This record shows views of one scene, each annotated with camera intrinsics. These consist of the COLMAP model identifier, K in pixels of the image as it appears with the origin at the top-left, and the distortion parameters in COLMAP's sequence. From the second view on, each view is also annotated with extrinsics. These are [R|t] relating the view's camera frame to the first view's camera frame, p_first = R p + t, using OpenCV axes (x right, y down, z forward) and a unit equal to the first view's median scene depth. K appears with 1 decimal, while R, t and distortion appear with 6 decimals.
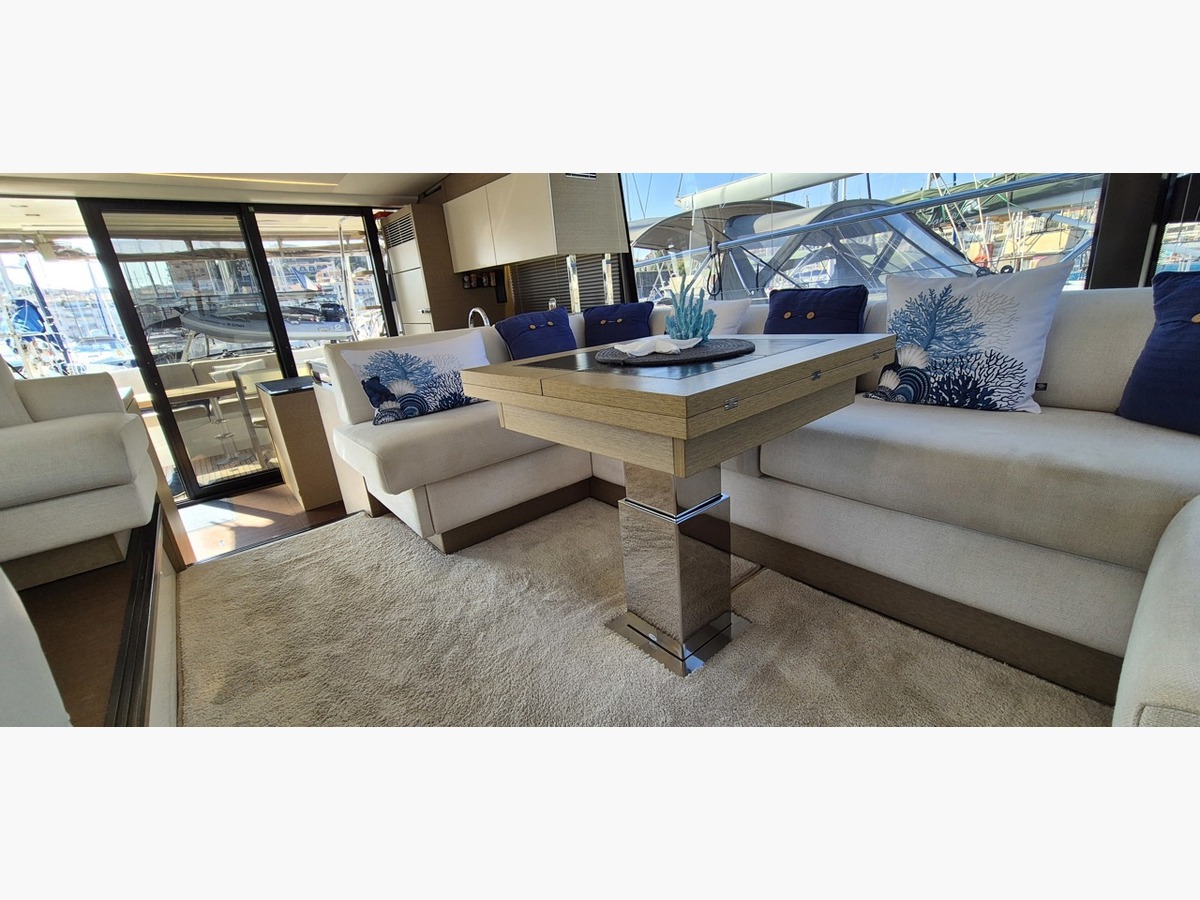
lens RADIAL K [[492.9, 0, 597.2], [0, 492.9, 452.7], [0, 0, 1]] dist [0.002663, -0.001098]
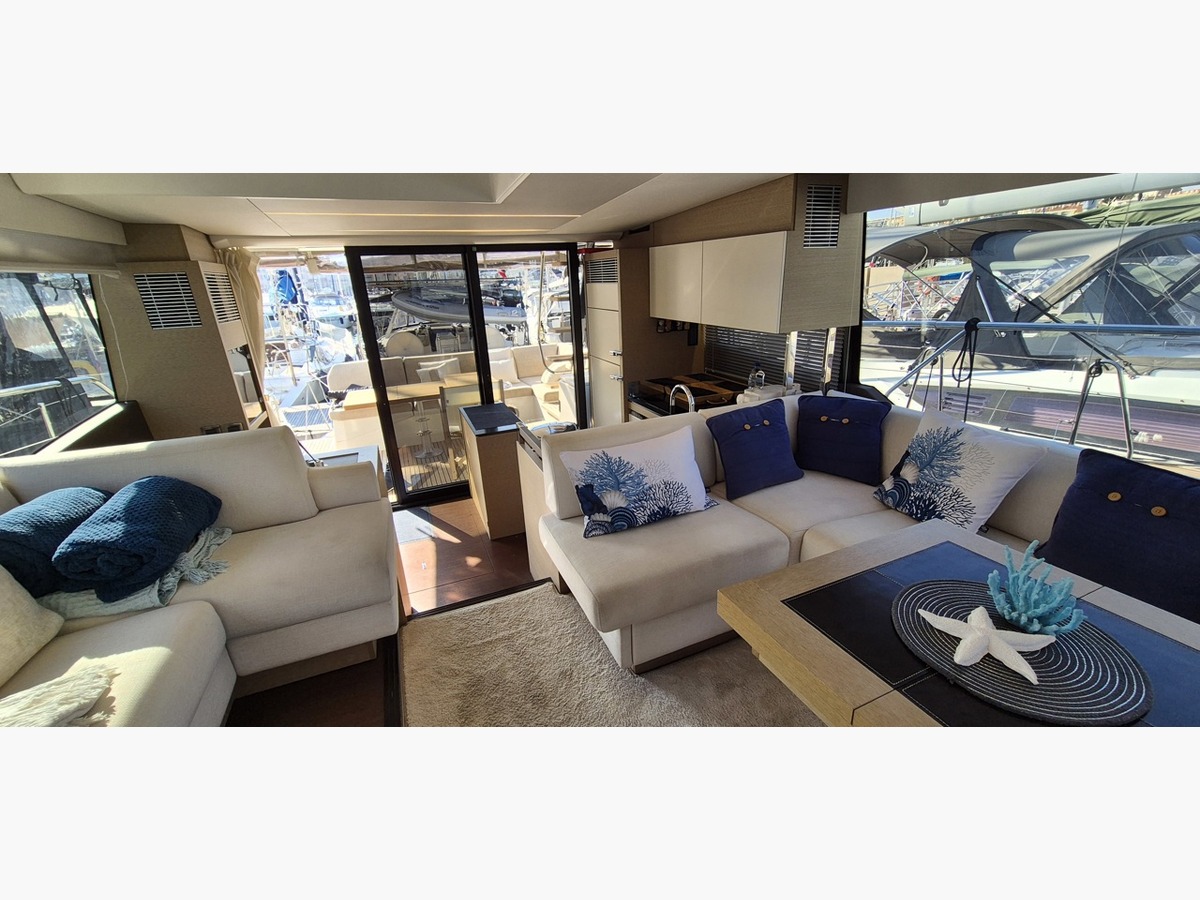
lens RADIAL K [[492.9, 0, 599.2], [0, 492.9, 449.7], [0, 0, 1]] dist [0.002663, -0.001098]
pose [[0.955950, 0.137014, -0.259588, -0.103121], [-0.124852, 0.990182, 0.062856, -0.162438], [0.265652, -0.027677, 0.963672, 0.027829]]
